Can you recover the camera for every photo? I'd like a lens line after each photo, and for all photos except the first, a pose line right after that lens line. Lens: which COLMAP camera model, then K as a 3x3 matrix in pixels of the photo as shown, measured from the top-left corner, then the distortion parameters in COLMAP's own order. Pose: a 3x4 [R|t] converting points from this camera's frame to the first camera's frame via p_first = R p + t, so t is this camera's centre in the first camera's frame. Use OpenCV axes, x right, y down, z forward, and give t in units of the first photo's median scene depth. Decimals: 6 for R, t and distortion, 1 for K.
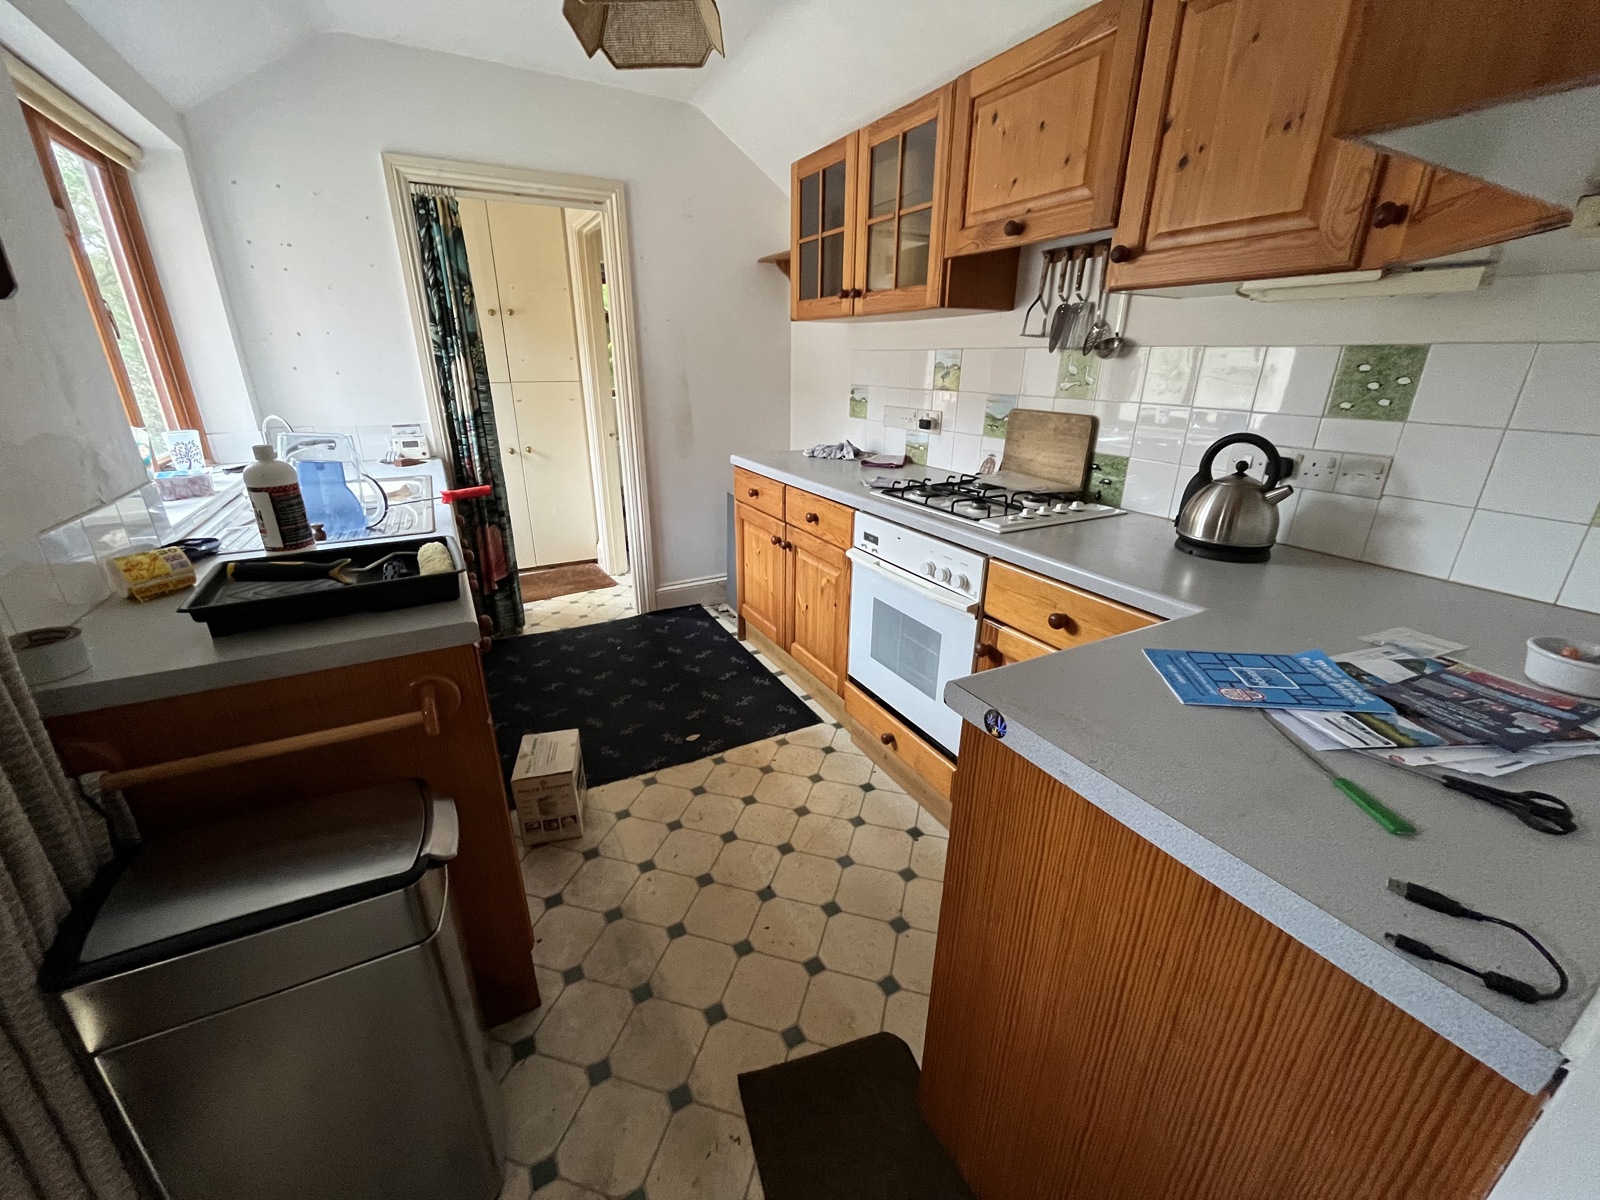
lens RADIAL K [[643.1, 0, 797.6], [0, 643.1, 603.5], [0, 0, 1]] dist [0.000180, 0.000032]
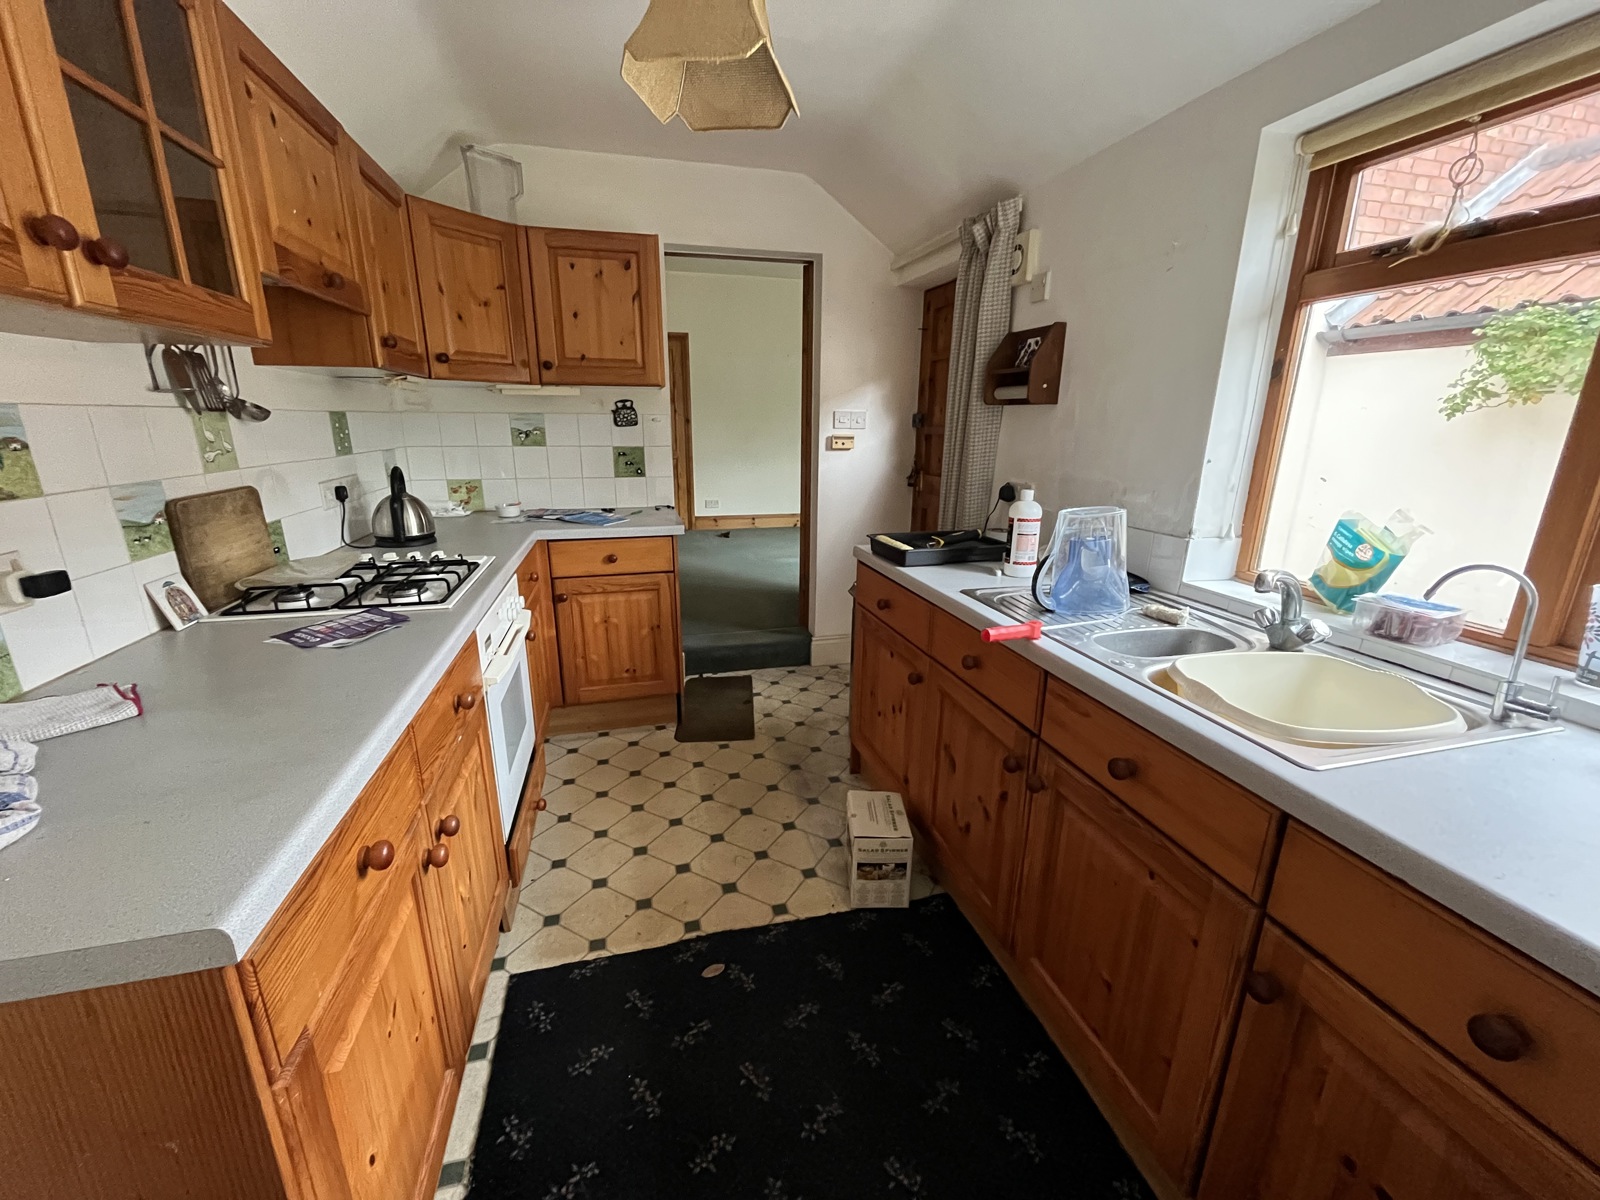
lens RADIAL K [[643.1, 0, 799.6], [0, 643.1, 594.8], [0, 0, 1]] dist [0.000180, 0.000032]
pose [[-0.971787, -0.077311, 0.222828, -0.448357], [0.068923, 0.810431, 0.581766, -0.604788], [-0.225564, 0.580710, -0.782238, 1.542544]]
